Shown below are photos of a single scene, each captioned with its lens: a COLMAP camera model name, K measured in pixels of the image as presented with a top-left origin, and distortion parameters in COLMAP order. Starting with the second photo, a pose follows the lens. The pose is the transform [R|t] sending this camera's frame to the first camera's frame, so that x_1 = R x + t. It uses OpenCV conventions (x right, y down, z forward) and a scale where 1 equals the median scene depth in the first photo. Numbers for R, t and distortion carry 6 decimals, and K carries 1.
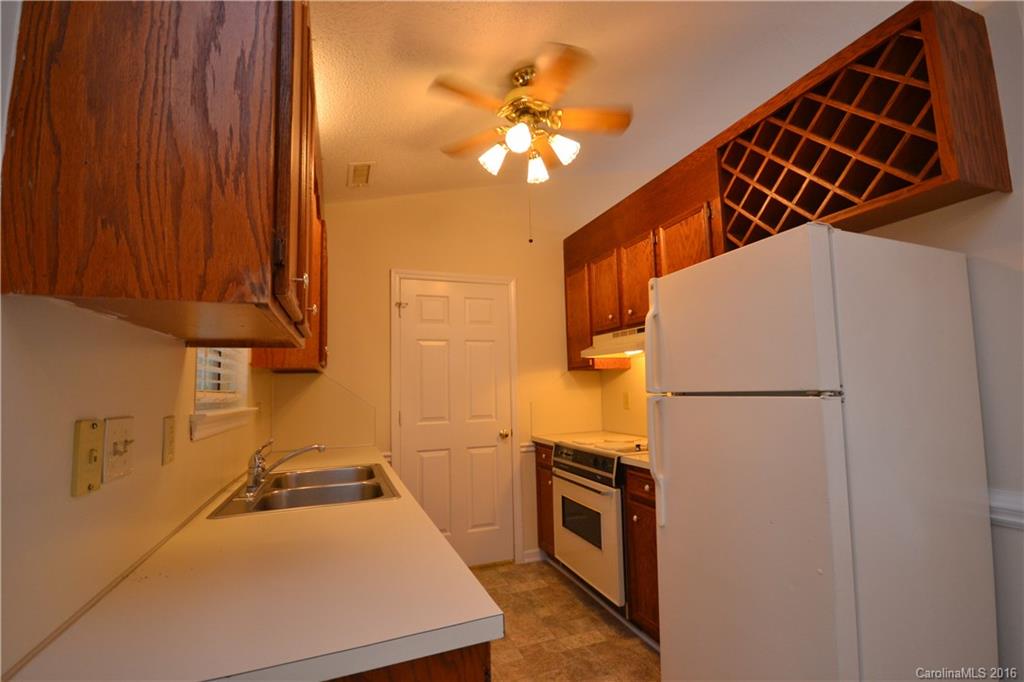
lens RADIAL K [[440.5, 0, 512.0], [0, 440.5, 341.0], [0, 0, 1]] dist [-0.002344, -0.000106]
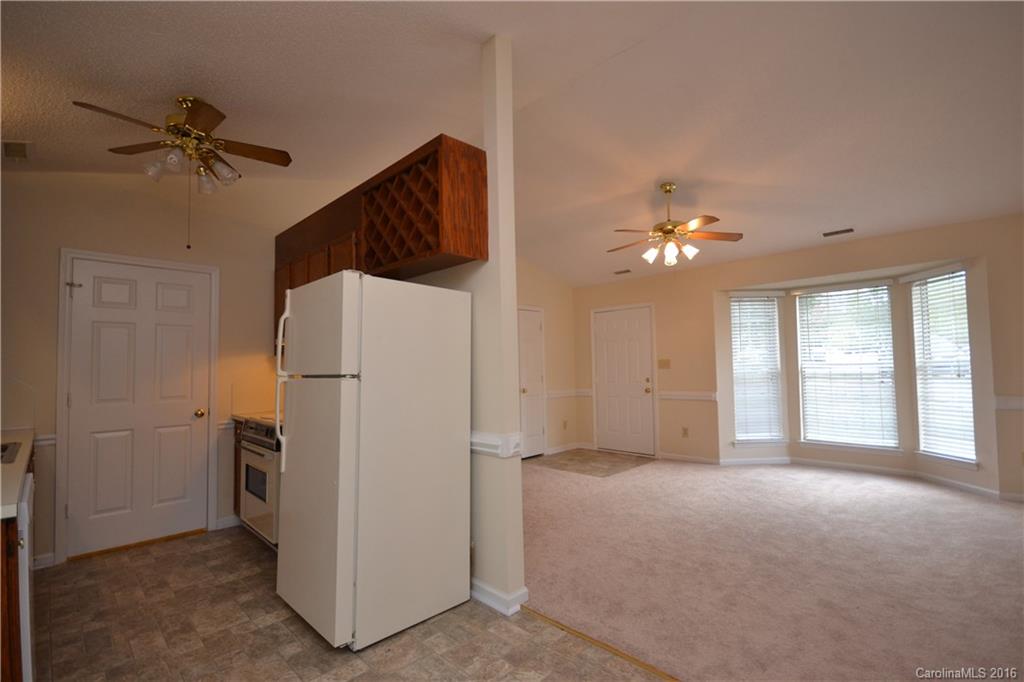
lens RADIAL K [[461.3, 0, 512.0], [0, 461.3, 341.0], [0, 0, 1]] dist [0.003573, -0.000023]
pose [[0.917825, 0.032844, 0.395624, 0.294739], [-0.050348, 0.998155, 0.033939, -0.050861], [-0.393779, -0.051069, 0.917785, -0.408062]]
